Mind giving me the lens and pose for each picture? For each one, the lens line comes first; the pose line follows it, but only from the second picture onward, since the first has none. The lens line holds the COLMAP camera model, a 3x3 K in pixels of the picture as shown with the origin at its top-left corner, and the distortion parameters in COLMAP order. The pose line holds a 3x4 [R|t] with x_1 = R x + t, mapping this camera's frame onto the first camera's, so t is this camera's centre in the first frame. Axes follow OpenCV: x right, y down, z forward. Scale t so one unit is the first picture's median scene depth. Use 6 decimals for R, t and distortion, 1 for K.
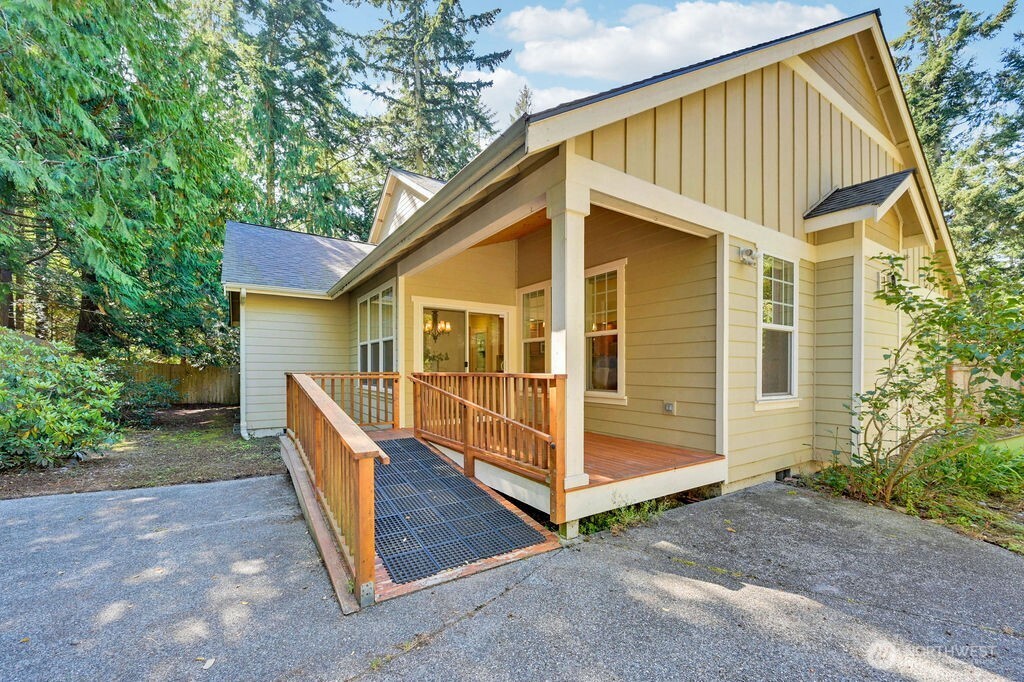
lens RADIAL K [[409.7, 0, 500.7], [0, 409.7, 374.3], [0, 0, 1]] dist [-0.008155, -0.000129]
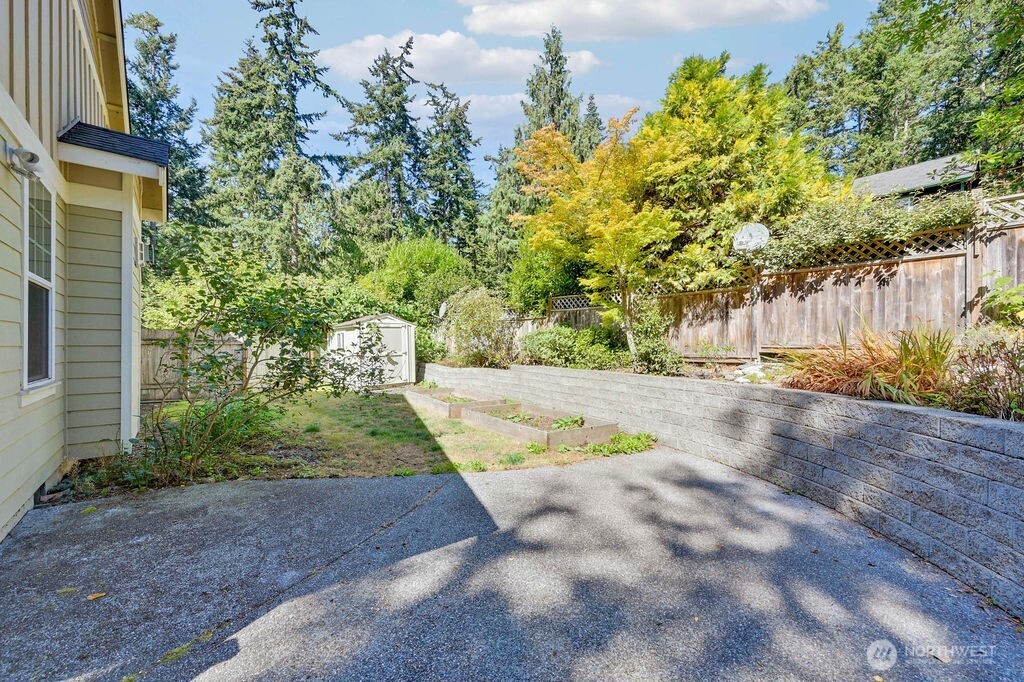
lens RADIAL K [[409.7, 0, 503.6], [0, 409.7, 341.8], [0, 0, 1]] dist [-0.008155, -0.000129]
pose [[-0.118165, 0.001889, 0.992992, -0.089707], [0.013871, 0.999904, -0.000251, -0.001010], [-0.992897, 0.013744, -0.118180, 0.306903]]
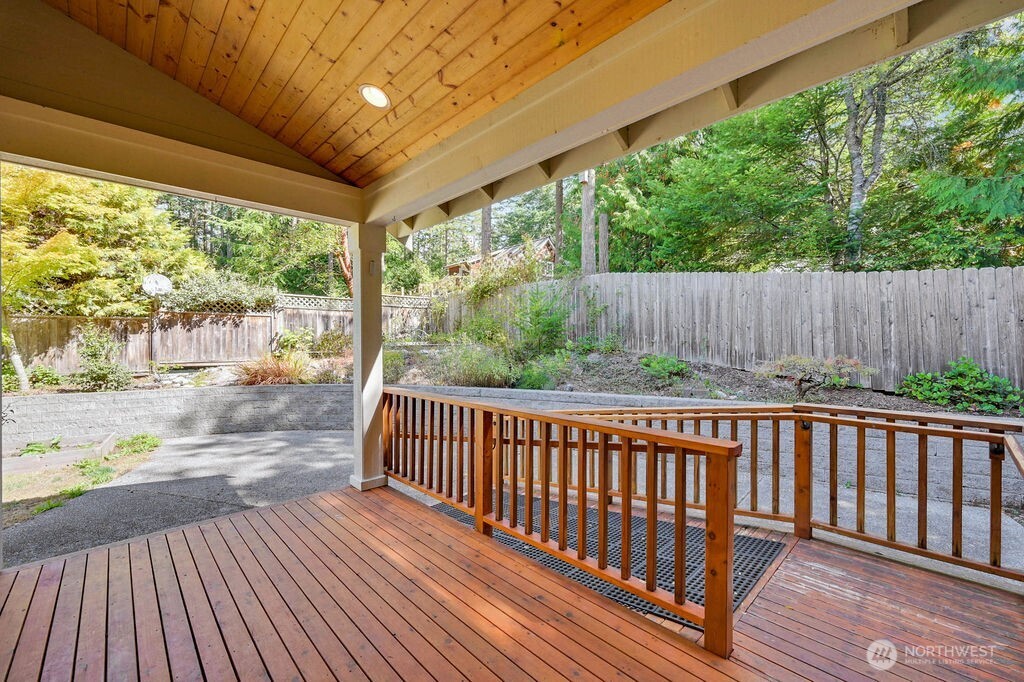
lens RADIAL K [[409.7, 0, 513.0], [0, 409.7, 339.5], [0, 0, 1]] dist [-0.008155, -0.000129]
pose [[-0.979792, 0.005344, -0.199947, -0.073919], [0.005084, 0.999985, 0.001814, -0.042606], [0.199954, 0.000760, -0.979805, 0.941621]]
